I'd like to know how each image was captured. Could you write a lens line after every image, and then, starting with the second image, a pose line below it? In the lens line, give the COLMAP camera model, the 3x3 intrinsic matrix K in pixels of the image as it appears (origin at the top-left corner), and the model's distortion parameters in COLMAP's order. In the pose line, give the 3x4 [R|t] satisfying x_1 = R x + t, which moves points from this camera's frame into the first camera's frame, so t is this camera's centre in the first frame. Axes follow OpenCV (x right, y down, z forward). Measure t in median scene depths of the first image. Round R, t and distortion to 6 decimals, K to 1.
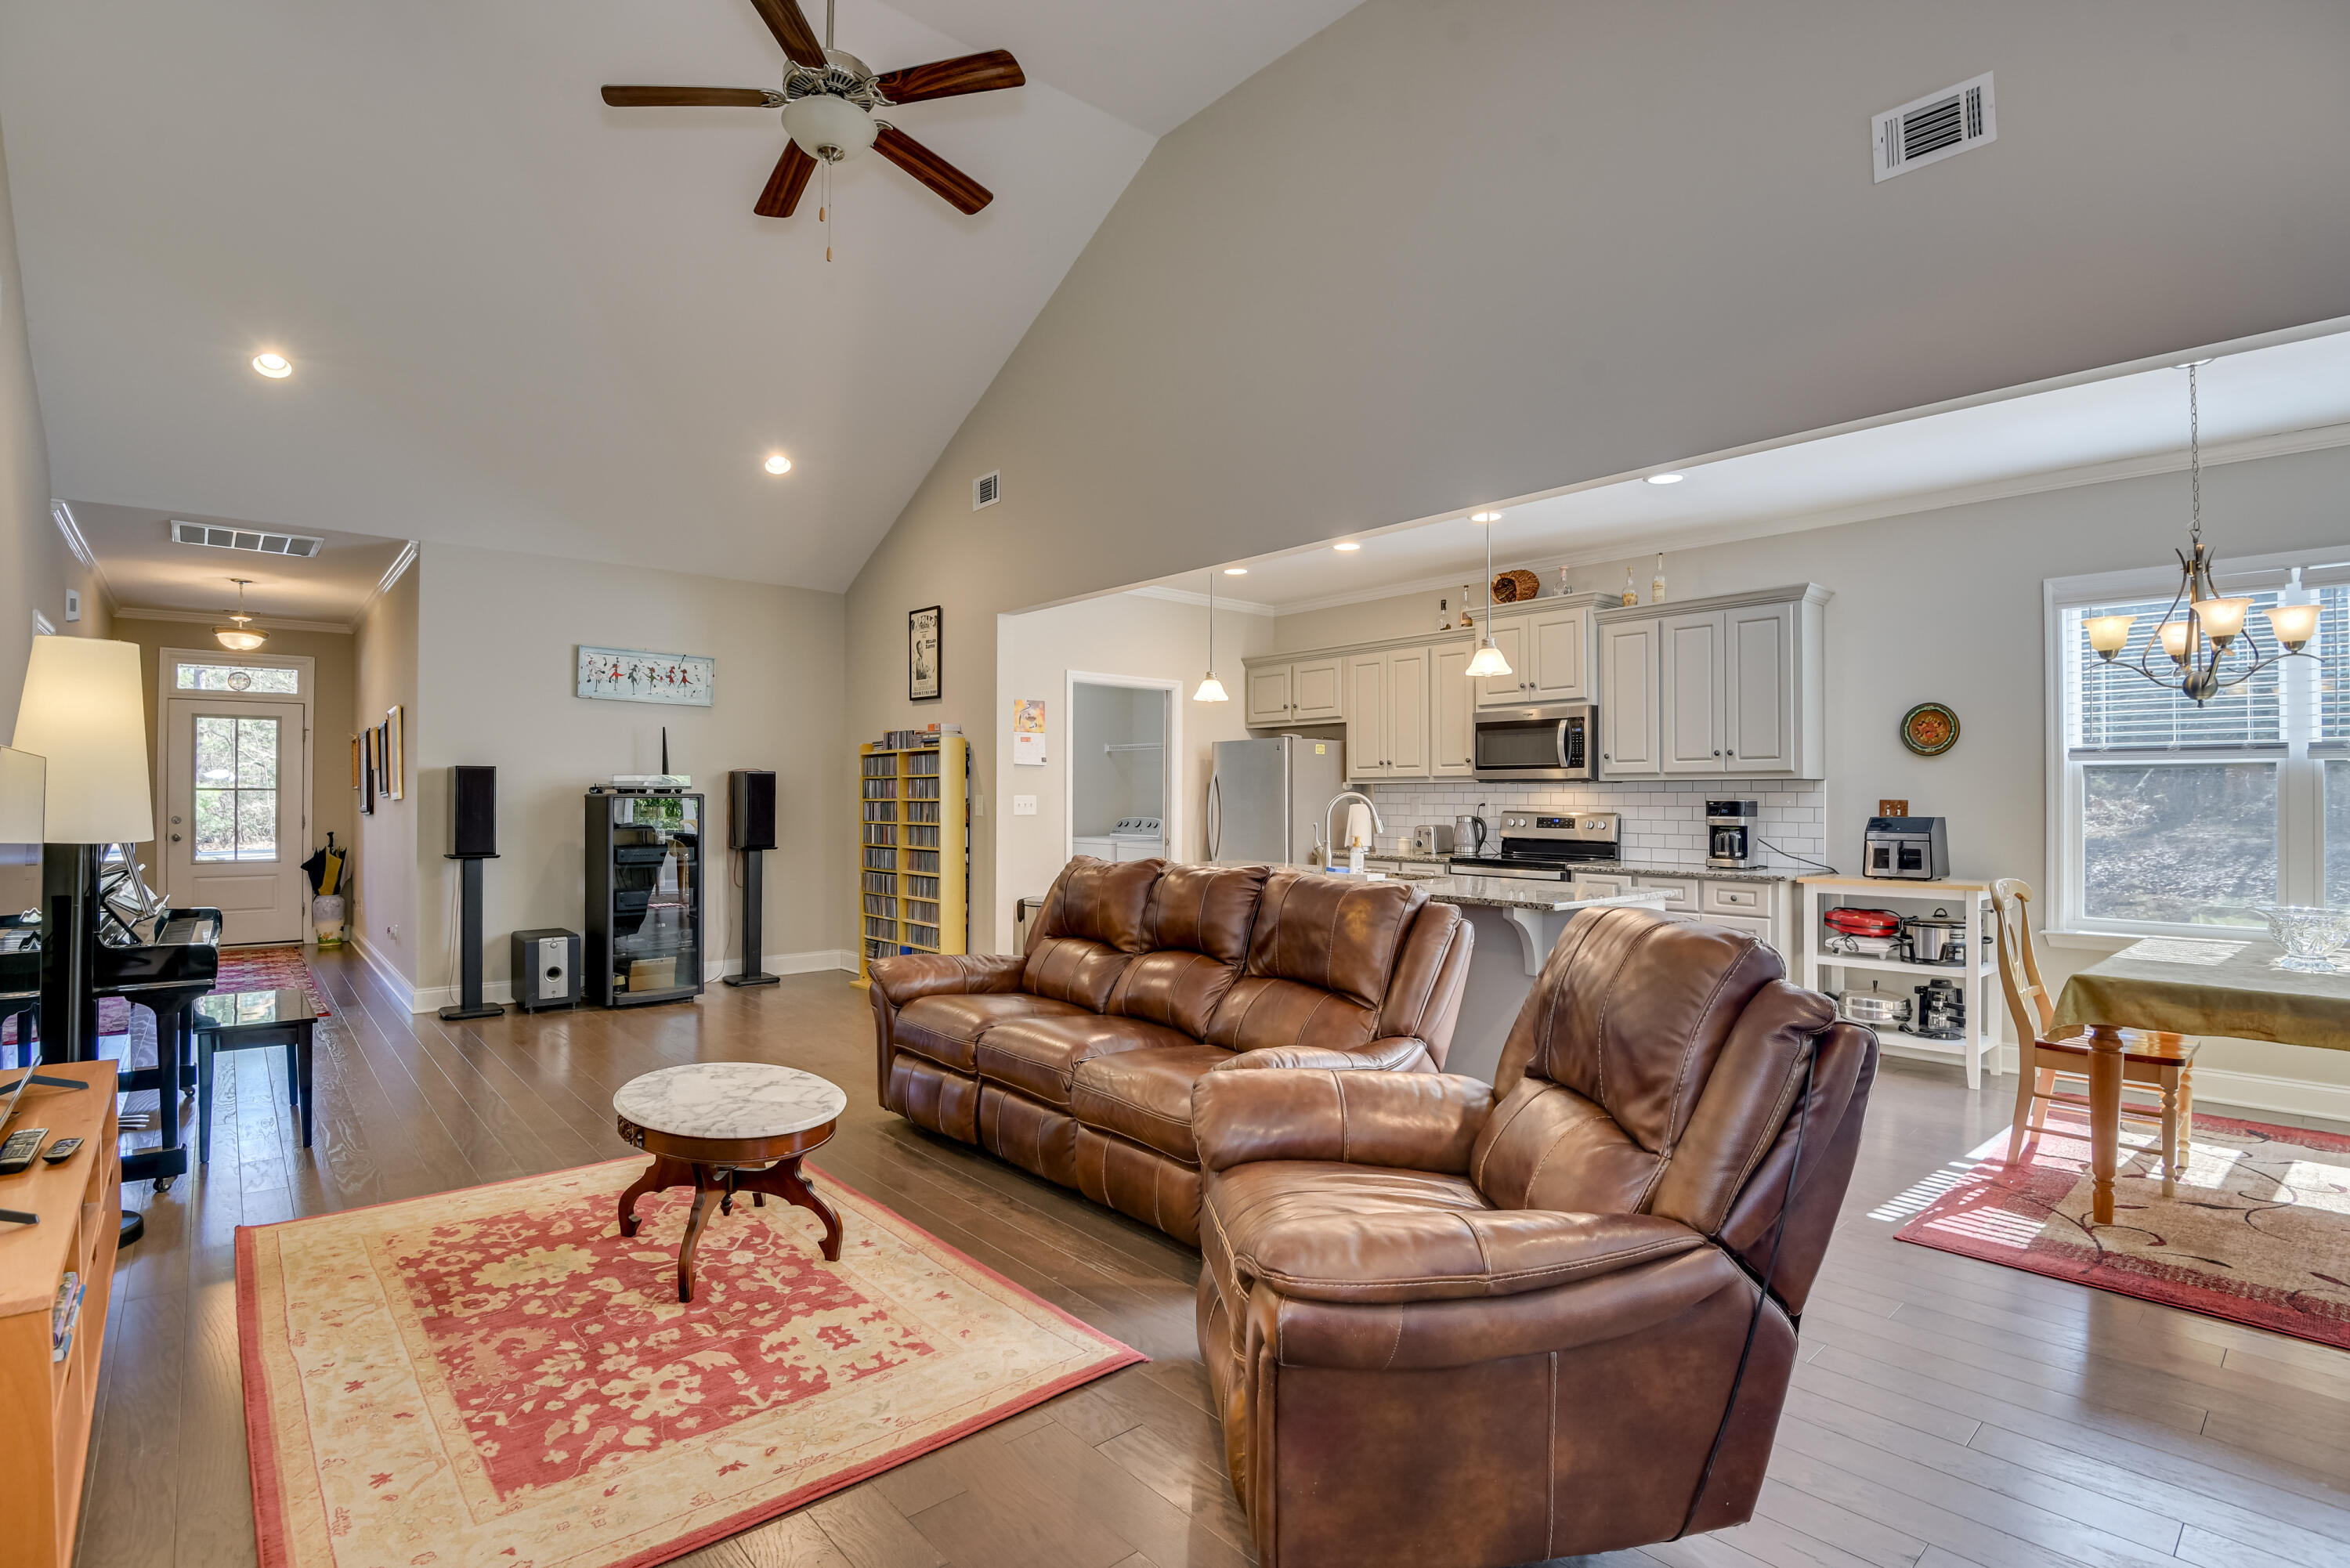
lens RADIAL K [[1094.7, 0, 1175.0], [0, 1094.7, 784.0], [0, 0, 1]] dist [-0.000267, -0.026325]
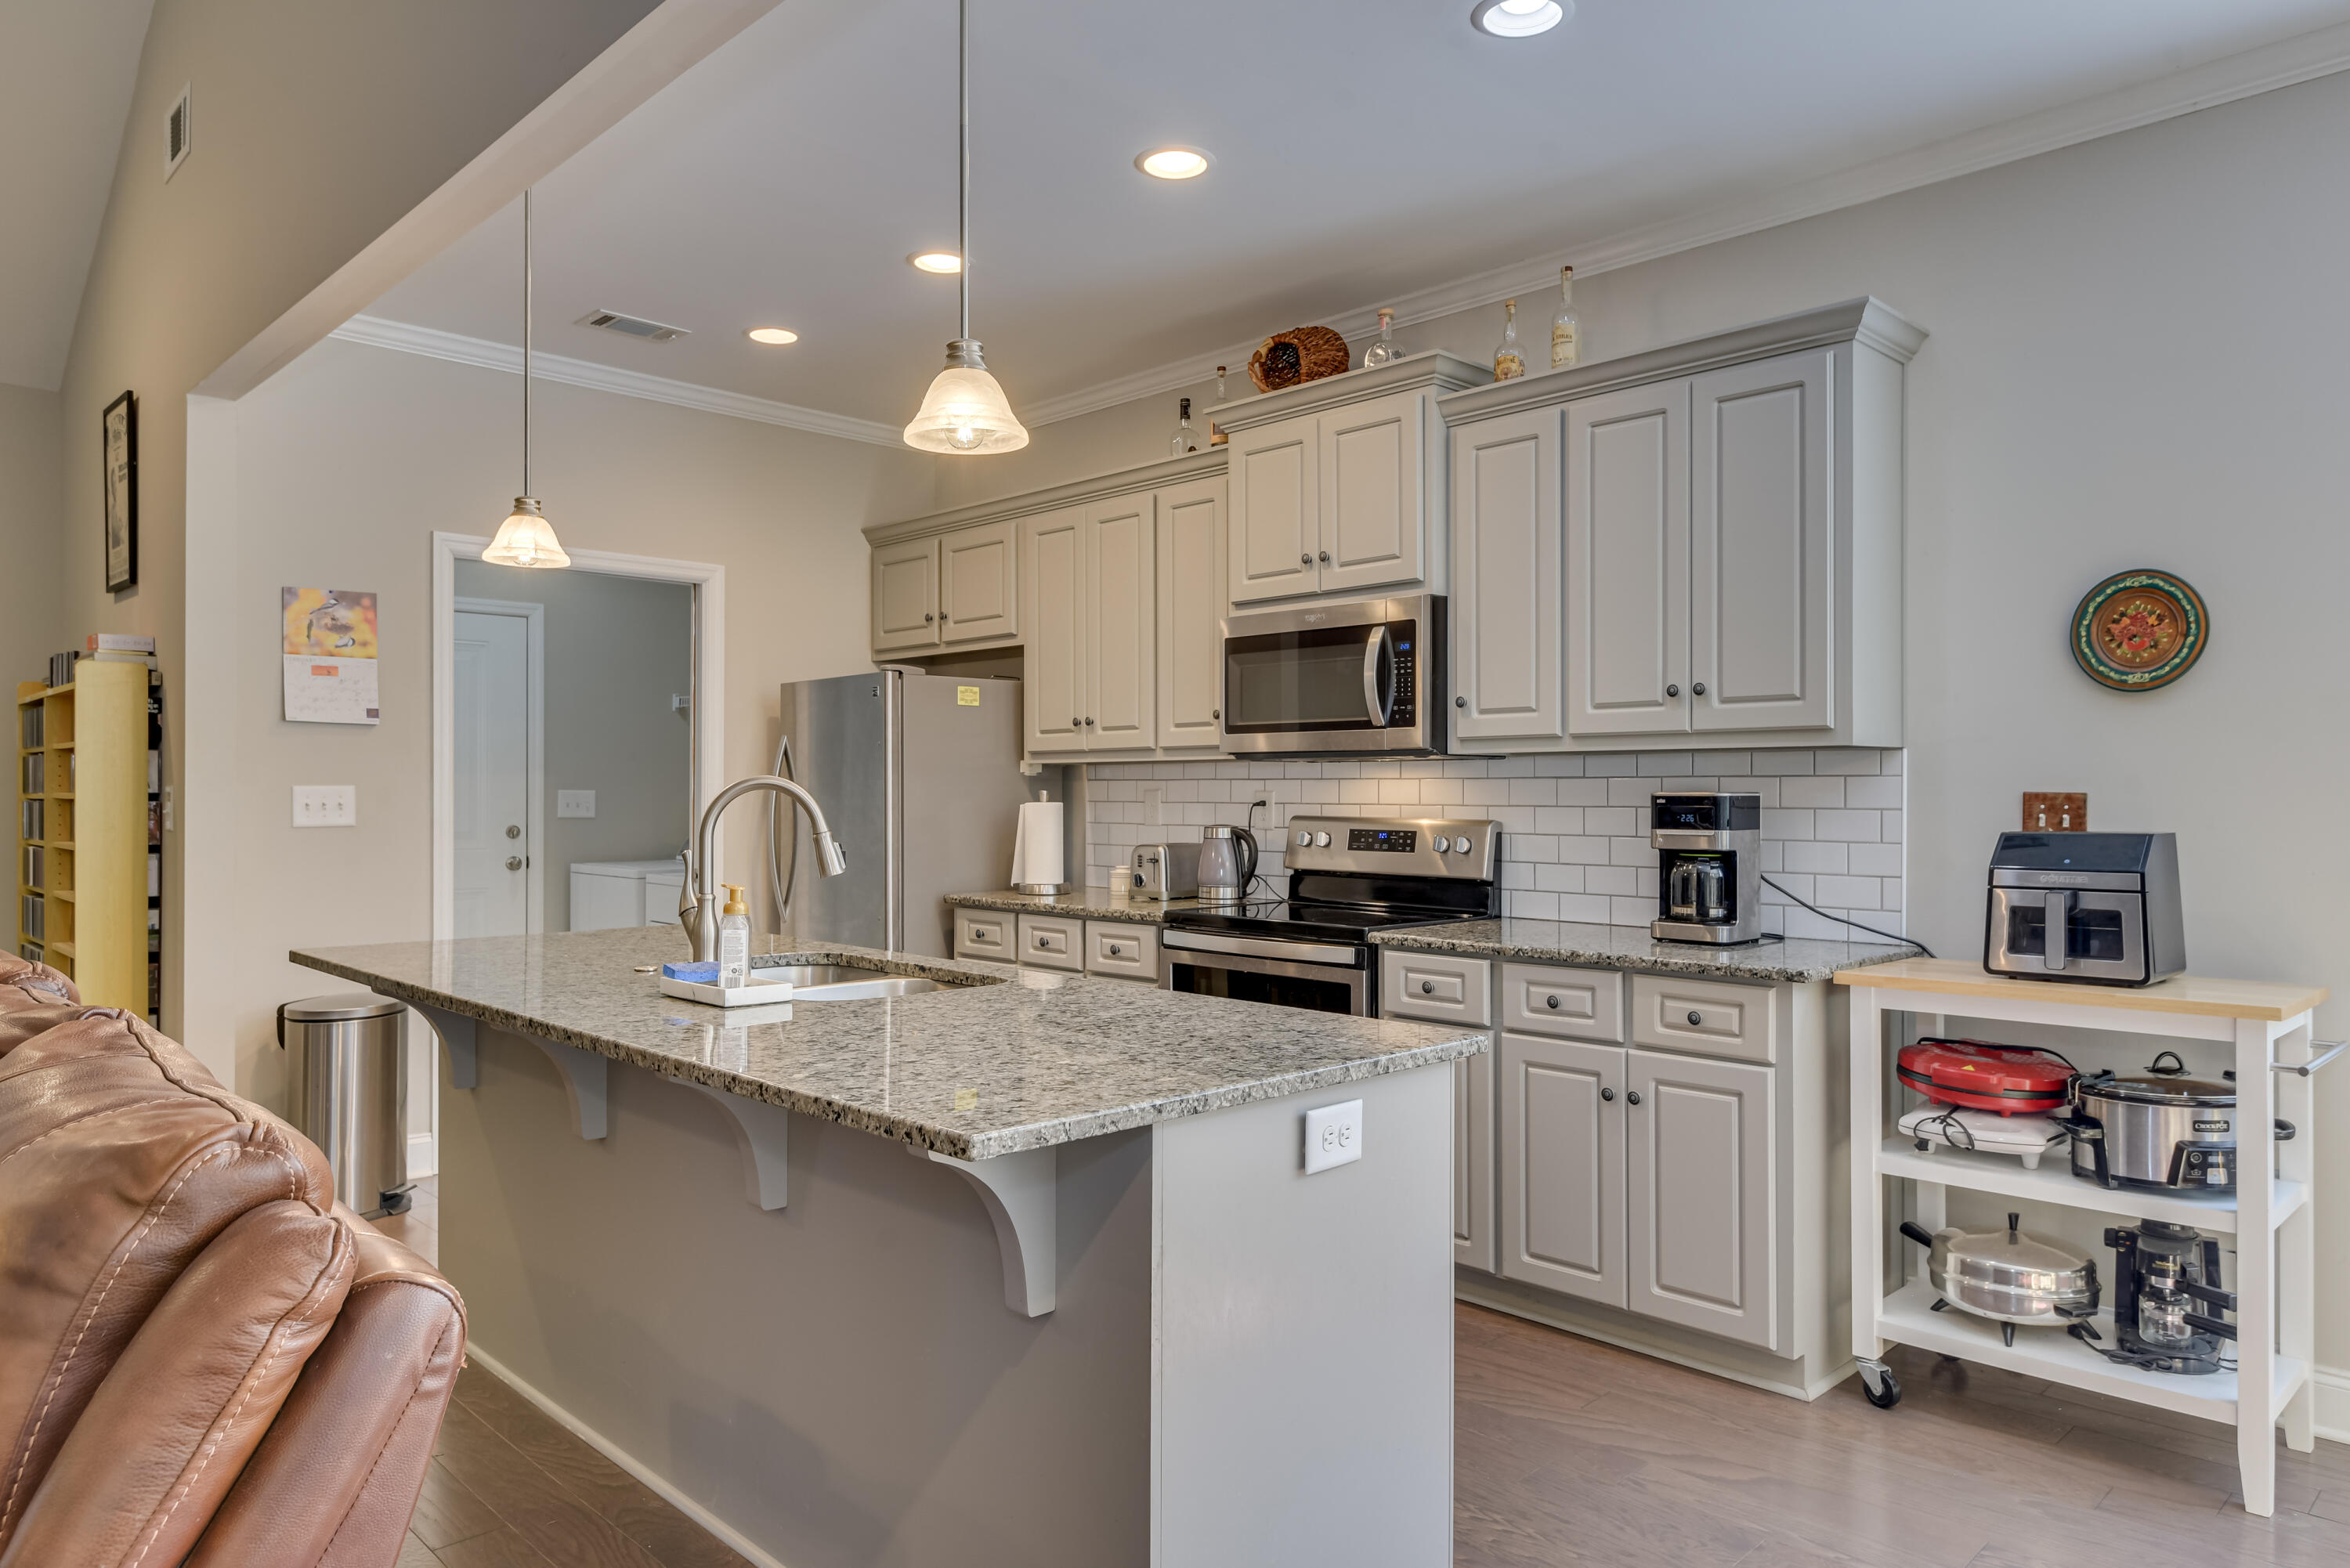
lens RADIAL K [[1478.7, 0, 1175.0], [0, 1478.7, 784.0], [0, 0, 1]] dist [0.005766, -0.001438]
pose [[0.998401, -0.000407, 0.056530, 0.253296], [0.000000, 0.999974, 0.007207, 0.006225], [-0.056532, -0.007195, 0.998375, 0.394606]]
